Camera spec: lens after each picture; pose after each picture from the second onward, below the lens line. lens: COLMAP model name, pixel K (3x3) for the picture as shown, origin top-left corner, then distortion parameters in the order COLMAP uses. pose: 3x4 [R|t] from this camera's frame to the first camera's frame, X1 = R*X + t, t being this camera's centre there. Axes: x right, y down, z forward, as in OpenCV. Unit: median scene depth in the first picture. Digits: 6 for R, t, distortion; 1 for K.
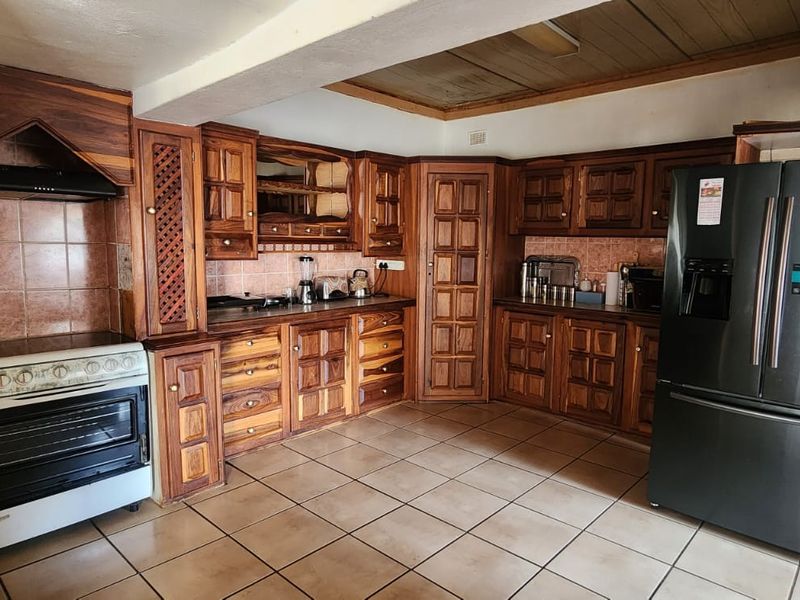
lens RADIAL K [[528.0, 0, 401.6], [0, 528.0, 302.6], [0, 0, 1]] dist [-0.002071, -0.002736]
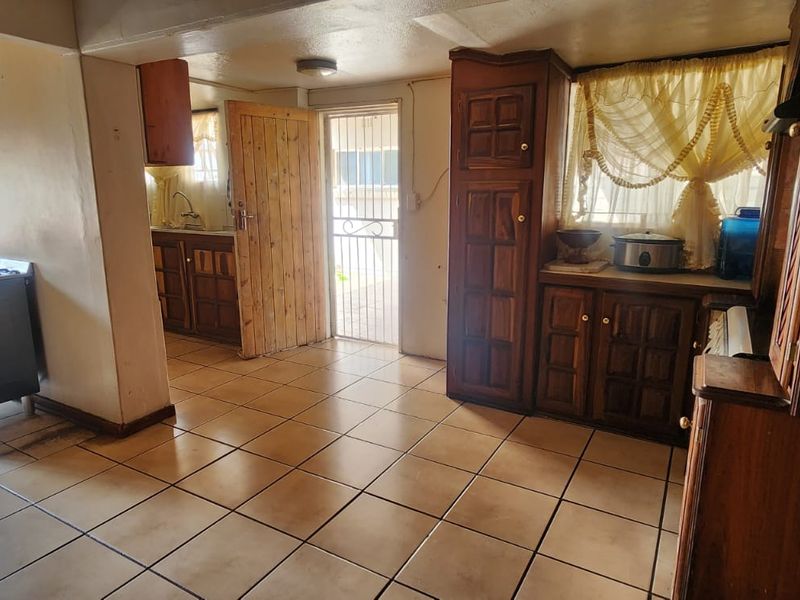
lens RADIAL K [[528.0, 0, 405.0], [0, 528.0, 298.1], [0, 0, 1]] dist [-0.002071, -0.002736]
pose [[-0.974409, 0.033916, -0.222208, 0.021294], [-0.041167, 0.944905, 0.324744, -0.119262], [0.220979, 0.325582, -0.919328, 0.993681]]
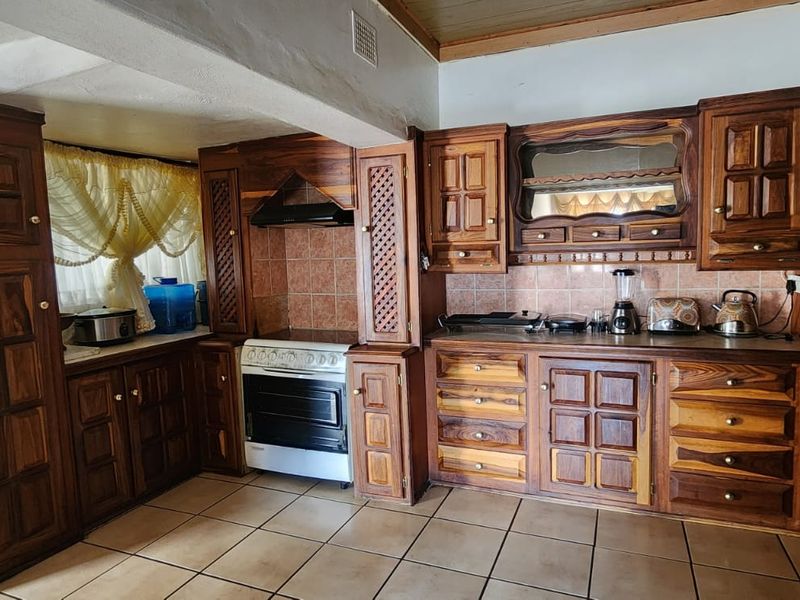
lens RADIAL K [[528.0, 0, 405.9], [0, 528.0, 298.3], [0, 0, 1]] dist [-0.002071, -0.002736]
pose [[0.349049, 0.061306, -0.935097, 0.410609], [-0.077277, 0.996342, 0.036476, -0.051618], [0.933913, 0.059529, 0.352509, 0.475417]]
